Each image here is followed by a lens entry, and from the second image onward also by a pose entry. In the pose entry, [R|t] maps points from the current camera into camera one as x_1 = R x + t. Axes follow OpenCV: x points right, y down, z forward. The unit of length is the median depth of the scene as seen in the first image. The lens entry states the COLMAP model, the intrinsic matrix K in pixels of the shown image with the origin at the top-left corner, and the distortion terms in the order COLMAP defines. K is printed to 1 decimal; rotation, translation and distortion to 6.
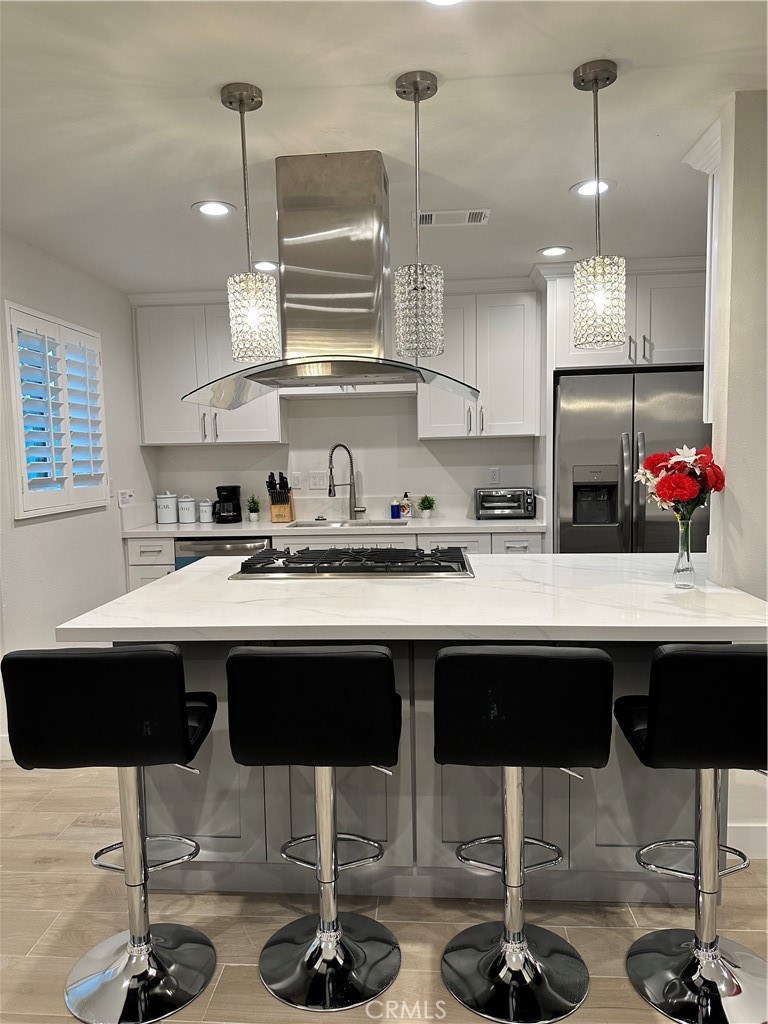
lens RADIAL K [[693.6, 0, 384.0], [0, 693.6, 512.0], [0, 0, 1]] dist [0.064024, -0.000336]
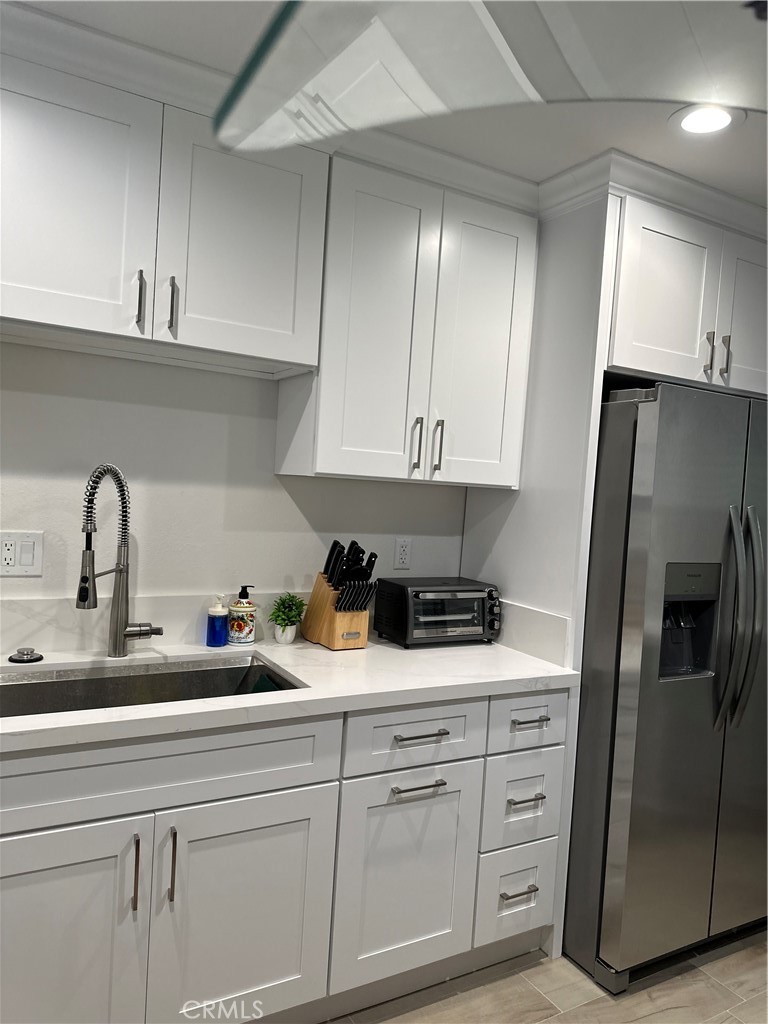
lens RADIAL K [[693.6, 0, 384.0], [0, 693.6, 512.0], [0, 0, 1]] dist [0.064024, -0.000336]
pose [[0.833683, 0.058877, 0.549095, -0.151317], [-0.037673, 0.998048, -0.049816, -0.060262], [-0.550956, 0.020845, 0.834274, 0.597431]]
